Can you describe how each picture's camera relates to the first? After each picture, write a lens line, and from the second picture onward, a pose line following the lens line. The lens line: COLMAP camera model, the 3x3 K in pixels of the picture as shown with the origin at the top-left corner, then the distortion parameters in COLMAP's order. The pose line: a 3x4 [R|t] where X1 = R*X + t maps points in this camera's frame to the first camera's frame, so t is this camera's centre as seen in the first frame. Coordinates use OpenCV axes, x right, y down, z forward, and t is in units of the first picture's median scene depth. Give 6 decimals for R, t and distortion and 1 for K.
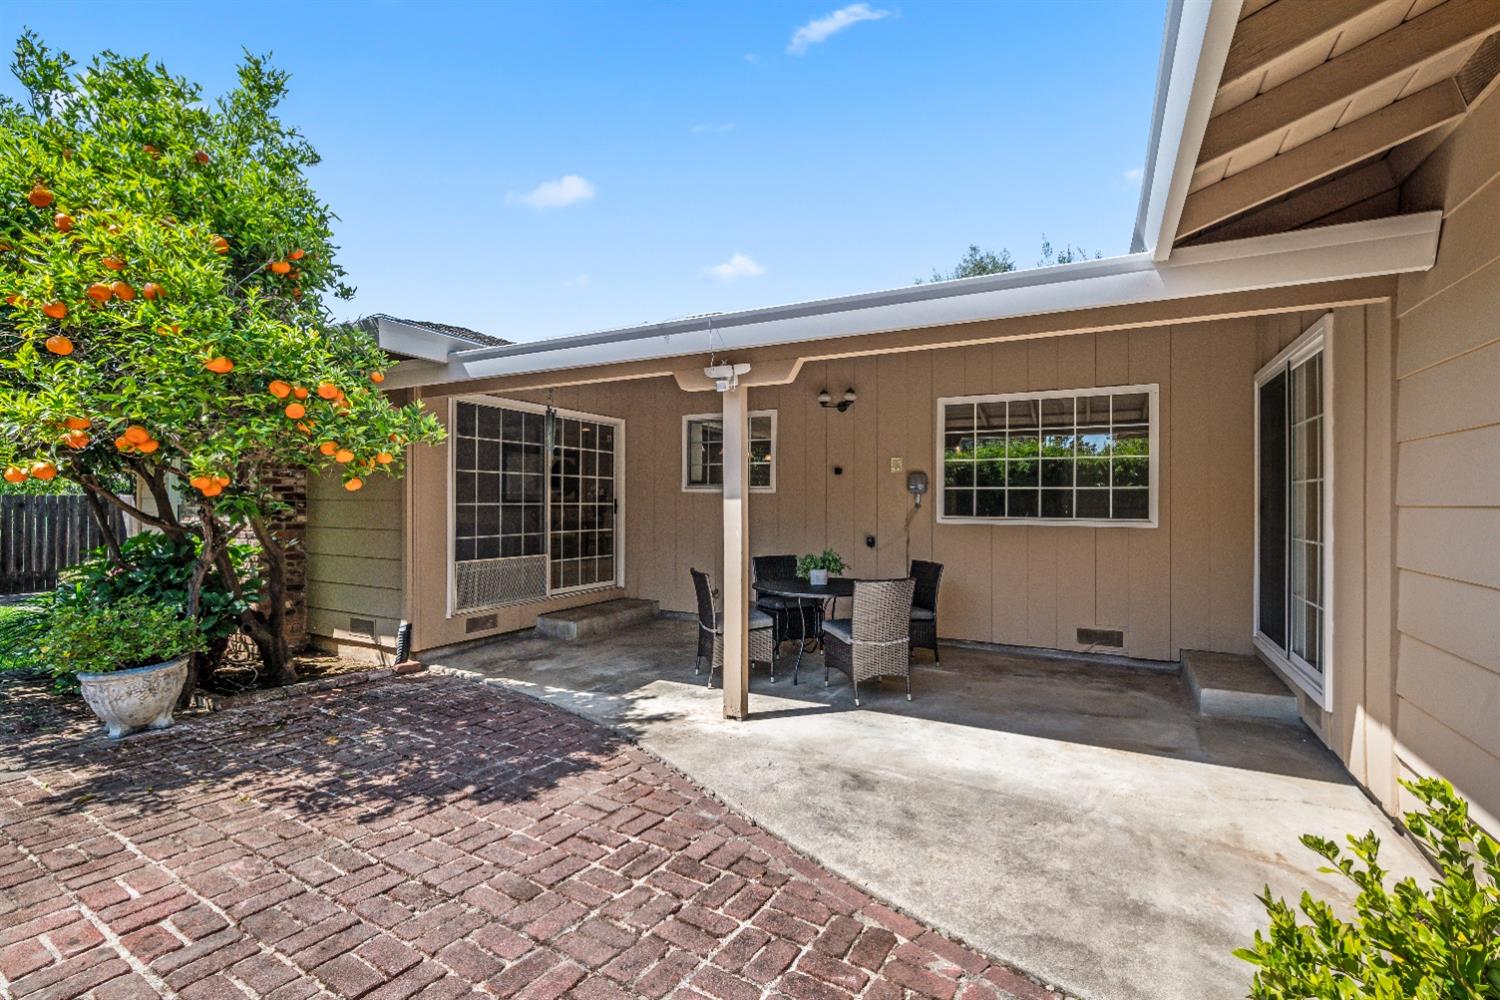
lens RADIAL K [[665.5, 0, 750.0], [0, 665.5, 502.2], [0, 0, 1]] dist [-0.000944, 0.000067]
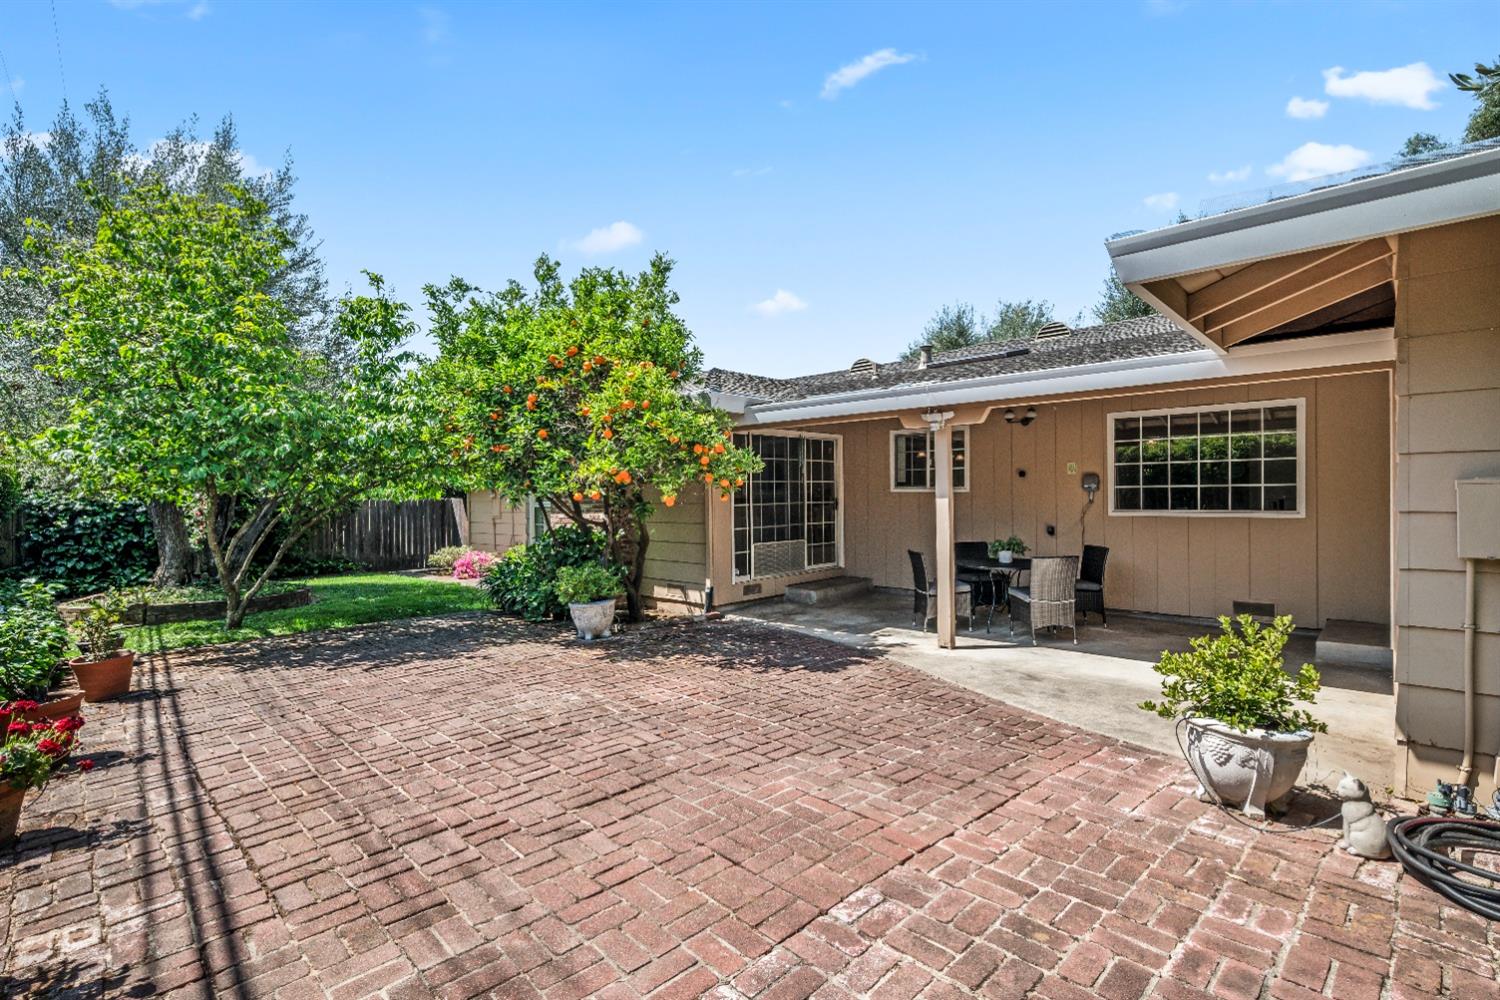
lens RADIAL K [[665.5, 0, 758.8], [0, 665.5, 494.1], [0, 0, 1]] dist [-0.000944, 0.000067]
pose [[0.966199, -0.016141, -0.257290, -0.033863], [0.016020, 0.999868, -0.002566, -0.020005], [0.257298, -0.001642, 0.966331, -0.465706]]
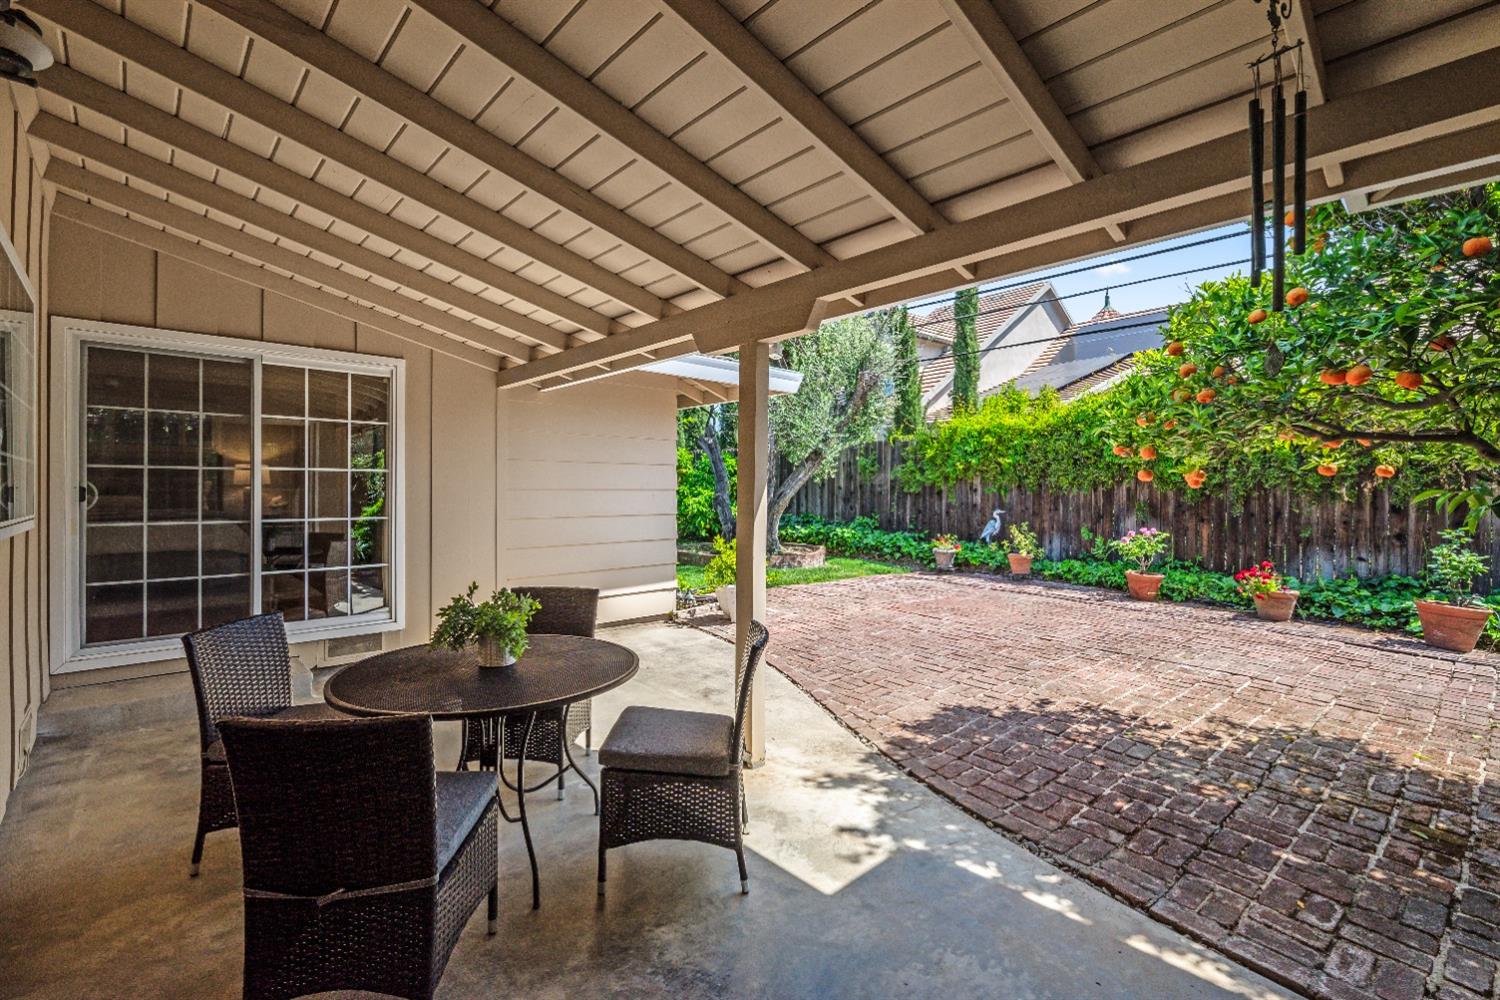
lens RADIAL K [[665.5, 0, 746.9], [0, 665.5, 494.3], [0, 0, 1]] dist [-0.000944, 0.000067]
pose [[-0.945825, -0.013042, 0.324415, -0.225622], [-0.012253, 0.999915, 0.004474, 0.005868], [-0.324445, 0.000257, -0.945904, 1.423475]]
